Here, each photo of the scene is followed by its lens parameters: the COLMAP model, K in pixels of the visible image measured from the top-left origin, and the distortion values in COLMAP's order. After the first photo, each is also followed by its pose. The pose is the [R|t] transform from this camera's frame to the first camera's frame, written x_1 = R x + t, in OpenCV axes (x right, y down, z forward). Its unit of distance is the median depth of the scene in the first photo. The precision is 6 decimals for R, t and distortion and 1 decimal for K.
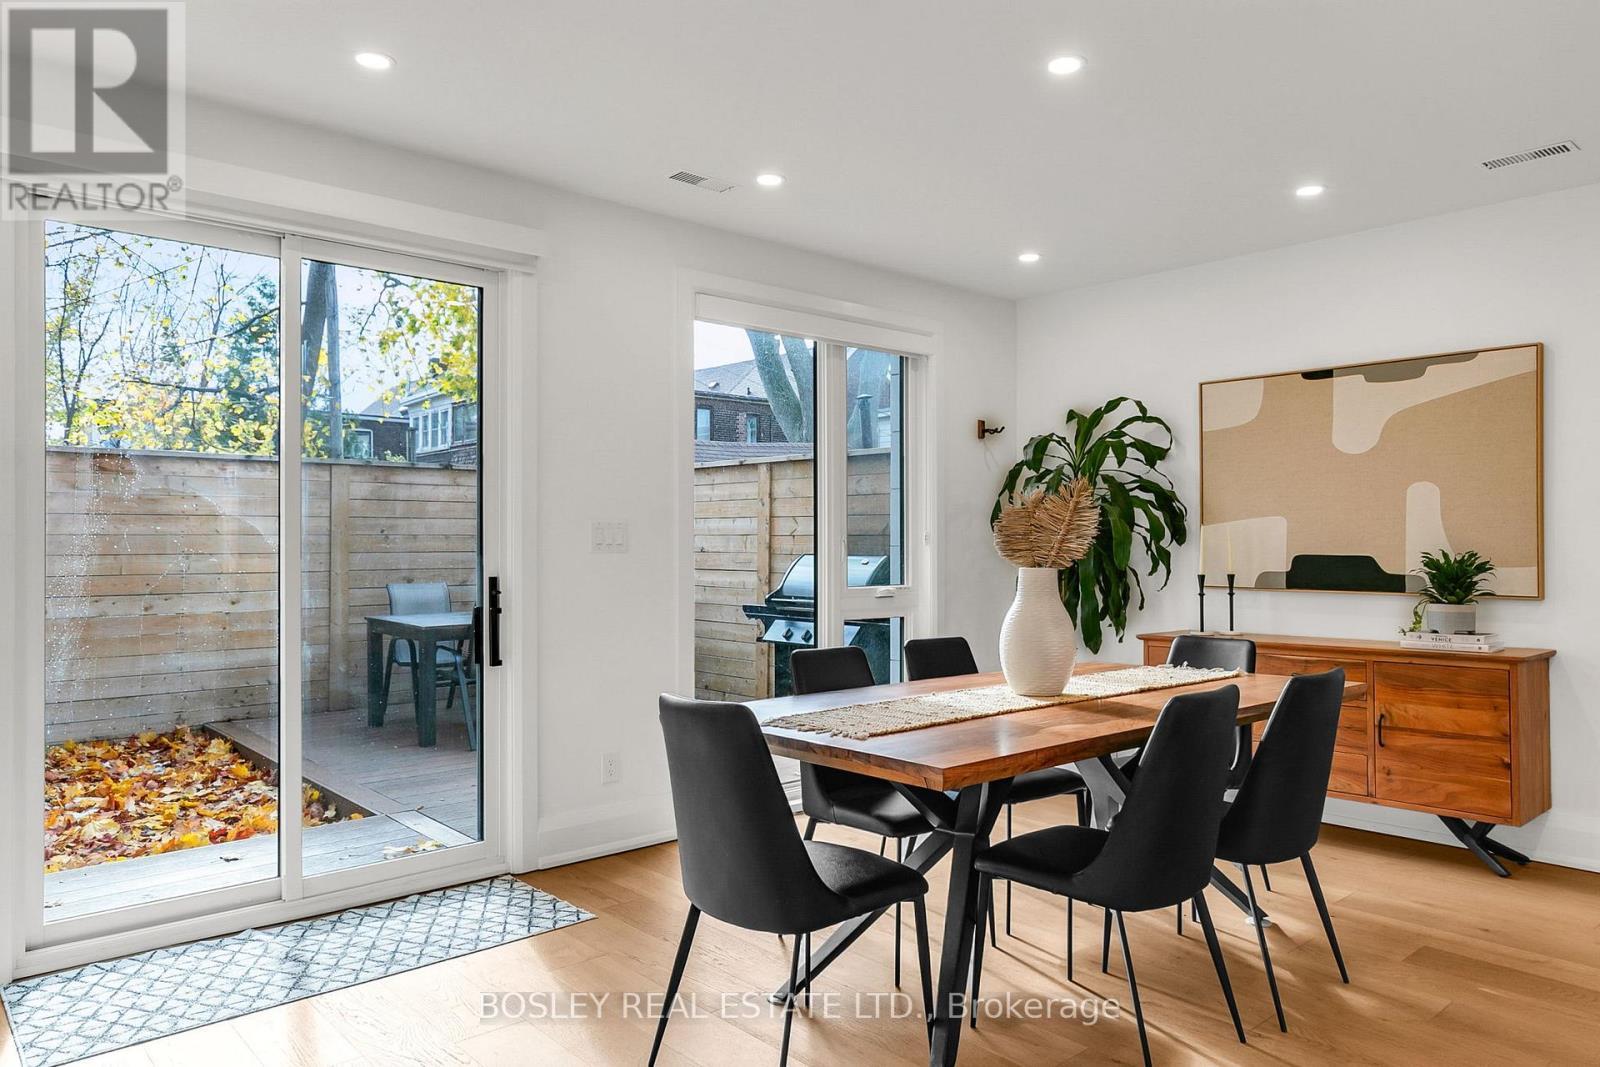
lens RADIAL K [[1067.0, 0, 800.0], [0, 1067.0, 533.5], [0, 0, 1]] dist [-0.000506, 0.002946]
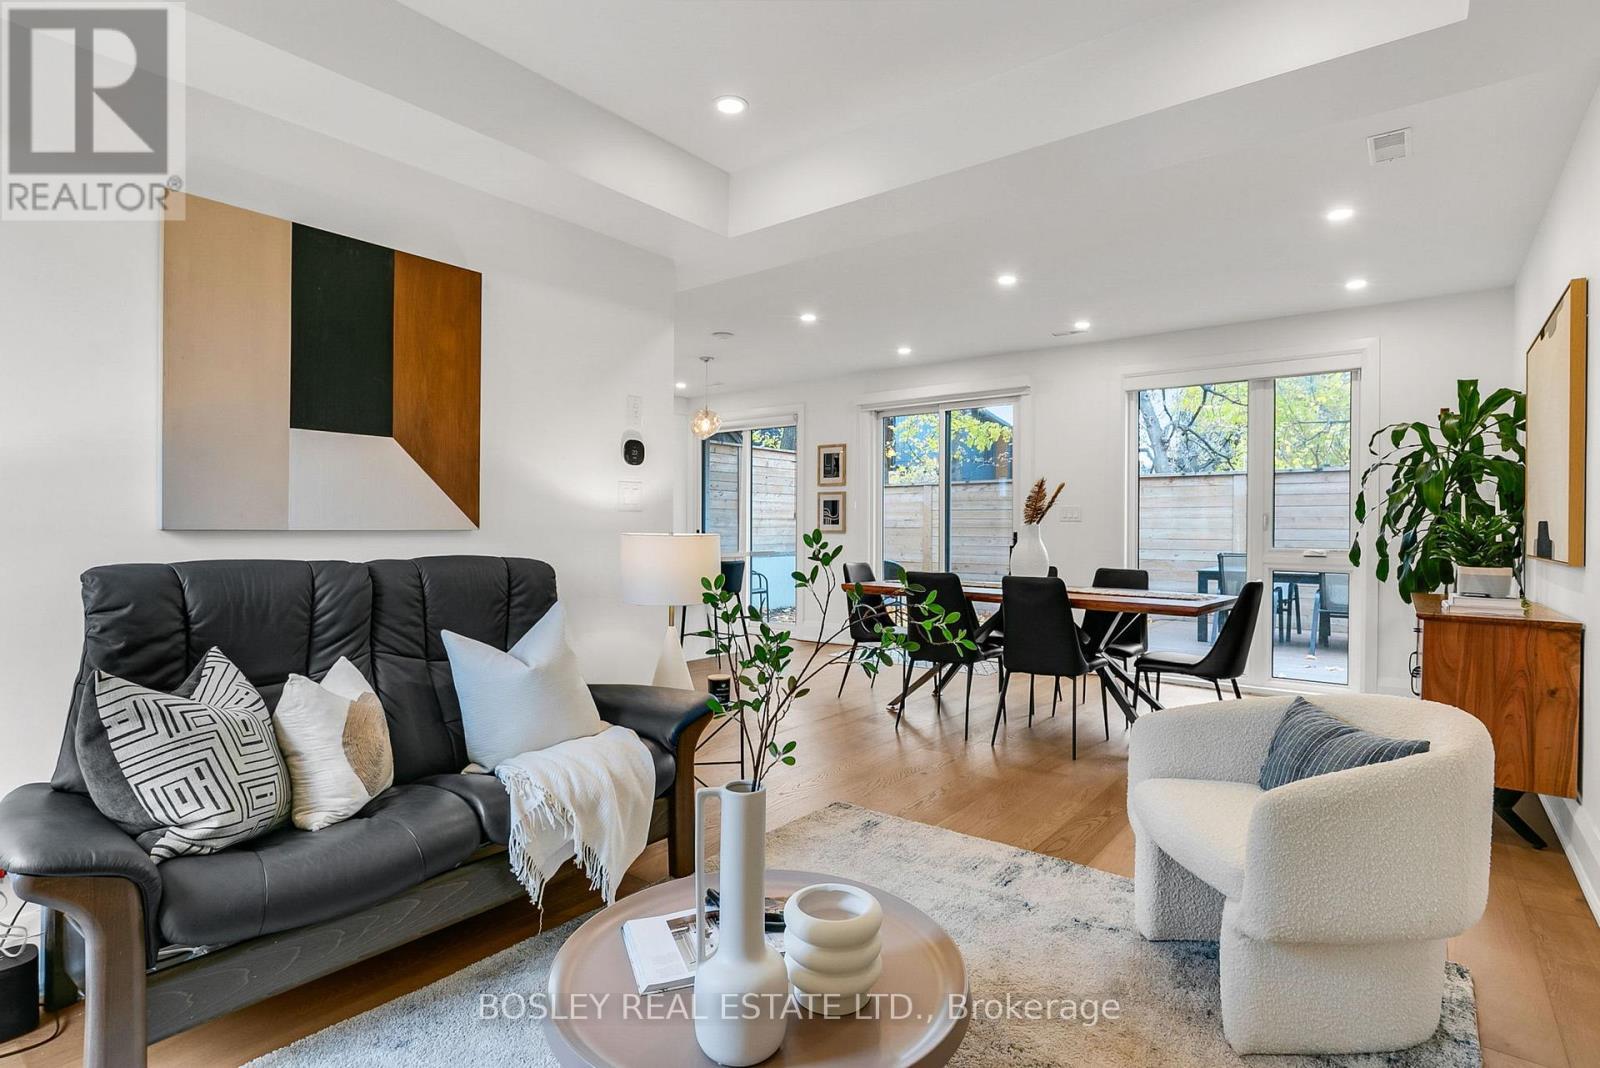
lens RADIAL K [[818.3, 0, 821.2], [0, 818.3, 534.6], [0, 0, 1]] dist [-0.018258, 0.000534]
pose [[0.201154, 0.008710, -0.979521, 1.130267], [0.001647, 0.999956, 0.009230, 0.025159], [0.979558, -0.003470, 0.201131, 0.211611]]
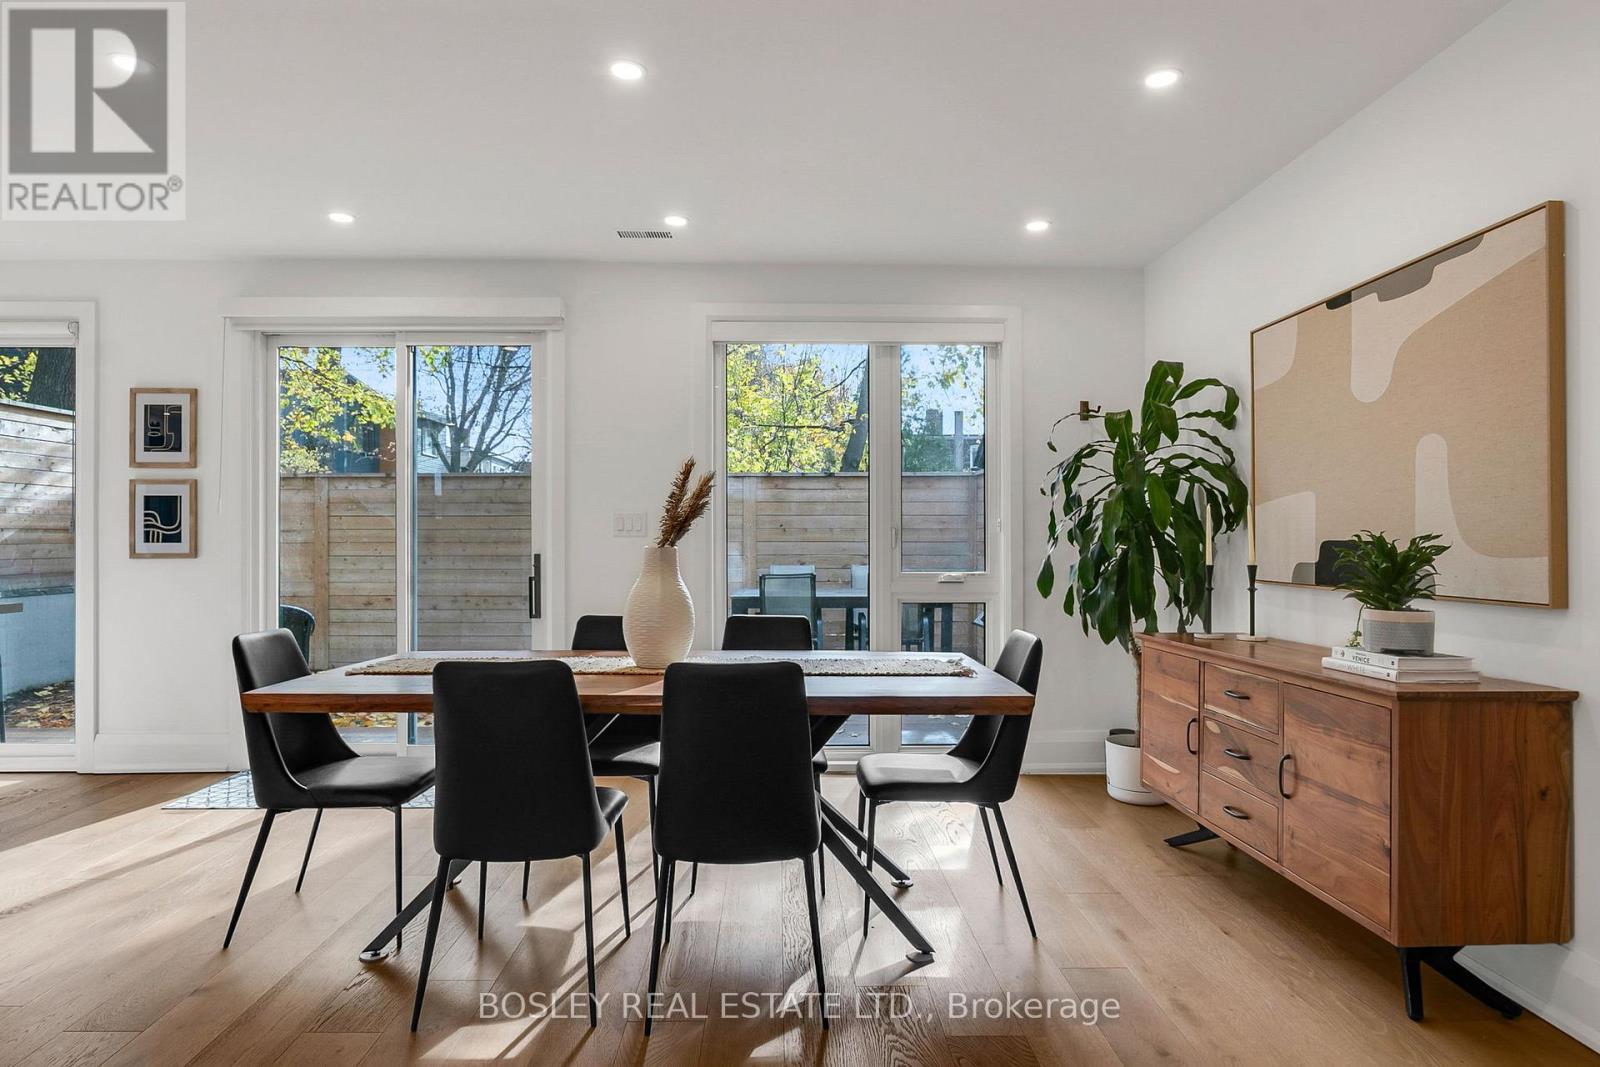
lens RADIAL K [[906.2, 0, 800.0], [0, 906.2, 533.5], [0, 0, 1]] dist [-0.016340, 0.000277]
pose [[0.764456, -0.003684, -0.644665, 0.618755], [0.004605, 0.999989, -0.000254, 0.013875], [0.644659, -0.002775, 0.764465, 0.276411]]
